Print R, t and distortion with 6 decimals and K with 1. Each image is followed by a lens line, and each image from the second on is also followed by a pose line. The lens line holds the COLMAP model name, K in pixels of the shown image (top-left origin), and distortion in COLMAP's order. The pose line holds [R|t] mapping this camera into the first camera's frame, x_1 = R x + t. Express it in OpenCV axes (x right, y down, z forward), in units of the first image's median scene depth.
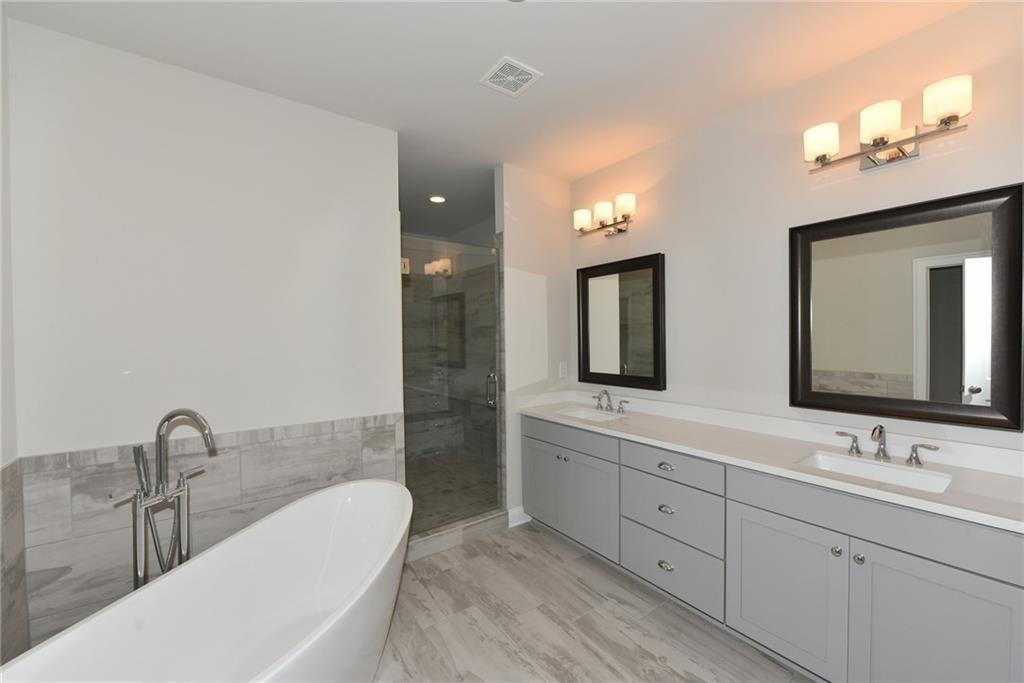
lens RADIAL K [[404.9, 0, 510.9], [0, 404.9, 345.4], [0, 0, 1]] dist [-0.008384, -0.000491]
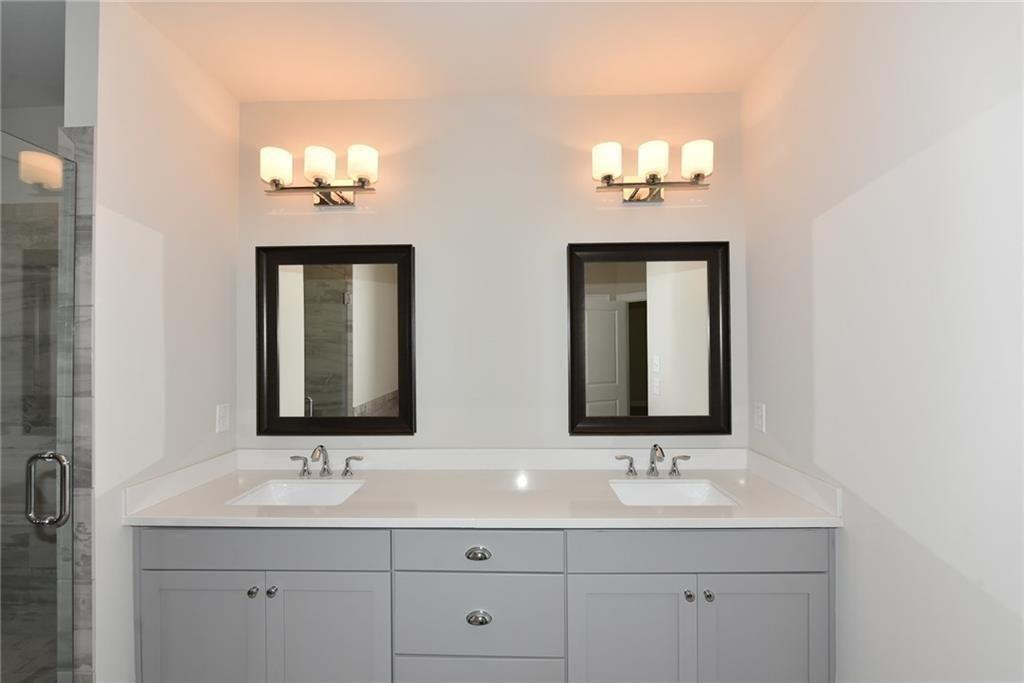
lens RADIAL K [[404.9, 0, 510.9], [0, 404.9, 345.4], [0, 0, 1]] dist [-0.008384, -0.000491]
pose [[0.603087, 0.018198, 0.797468, -0.092651], [0.015882, 0.999268, -0.034813, -0.017365], [-0.797517, 0.033661, 0.602356, 0.385200]]
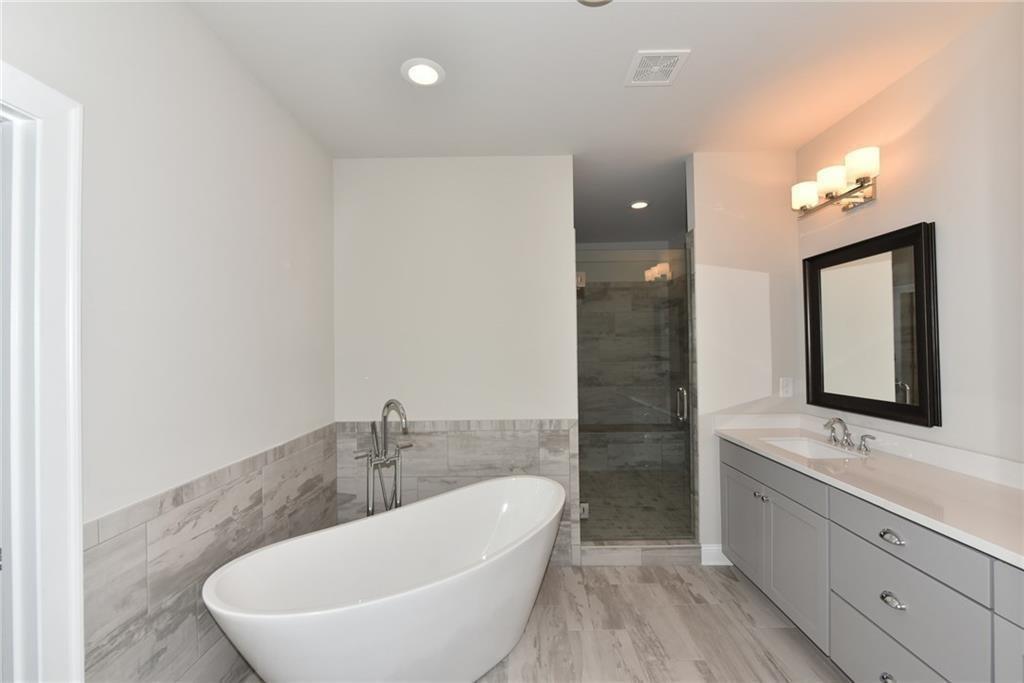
lens RADIAL K [[404.9, 0, 510.9], [0, 404.9, 345.4], [0, 0, 1]] dist [-0.008384, -0.000491]
pose [[0.800681, -0.005243, -0.599068, 0.197467], [-0.005766, 0.999848, -0.016459, -0.006542], [0.599063, 0.016633, 0.800529, 0.049283]]
